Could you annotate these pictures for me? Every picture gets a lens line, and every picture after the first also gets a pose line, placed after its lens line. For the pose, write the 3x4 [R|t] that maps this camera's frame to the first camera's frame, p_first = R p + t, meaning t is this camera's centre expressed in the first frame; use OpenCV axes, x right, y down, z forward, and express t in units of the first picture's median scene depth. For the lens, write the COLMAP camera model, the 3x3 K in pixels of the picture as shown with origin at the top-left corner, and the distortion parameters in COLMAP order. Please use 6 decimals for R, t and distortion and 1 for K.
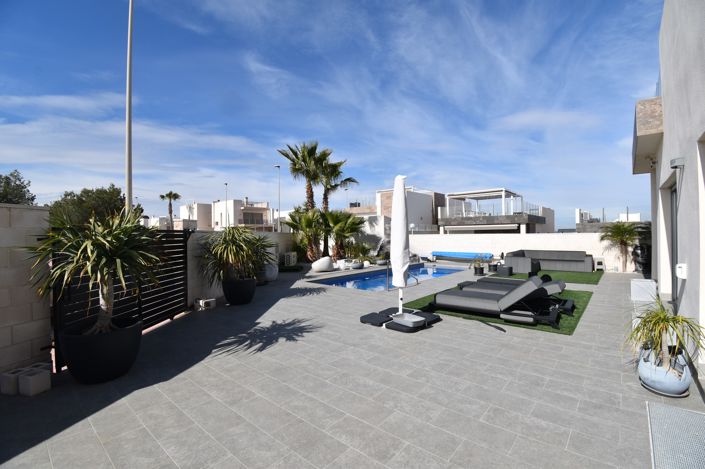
lens RADIAL K [[306.6, 0, 355.0], [0, 306.6, 232.3], [0, 0, 1]] dist [0.015737, -0.021063]
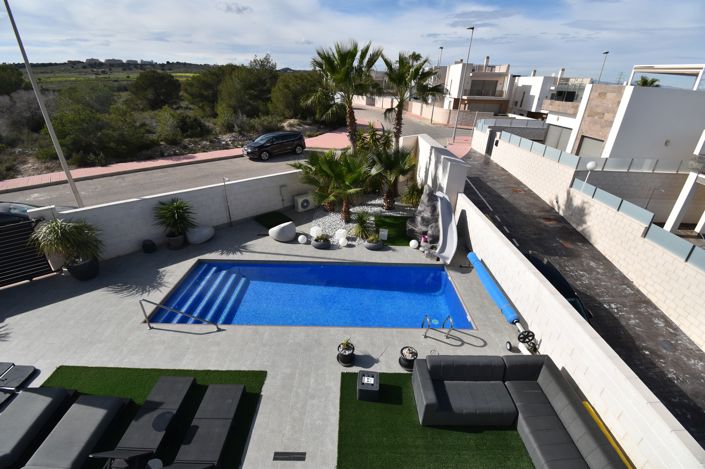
lens RADIAL K [[306.3, 0, 350.6], [0, 306.3, 230.9], [0, 0, 1]] dist [0.001223, -0.016781]
pose [[0.642332, 0.358889, -0.677206, 0.308038], [-0.022564, 0.892061, 0.451351, -0.147473], [0.766094, -0.274636, 0.581098, 0.317143]]
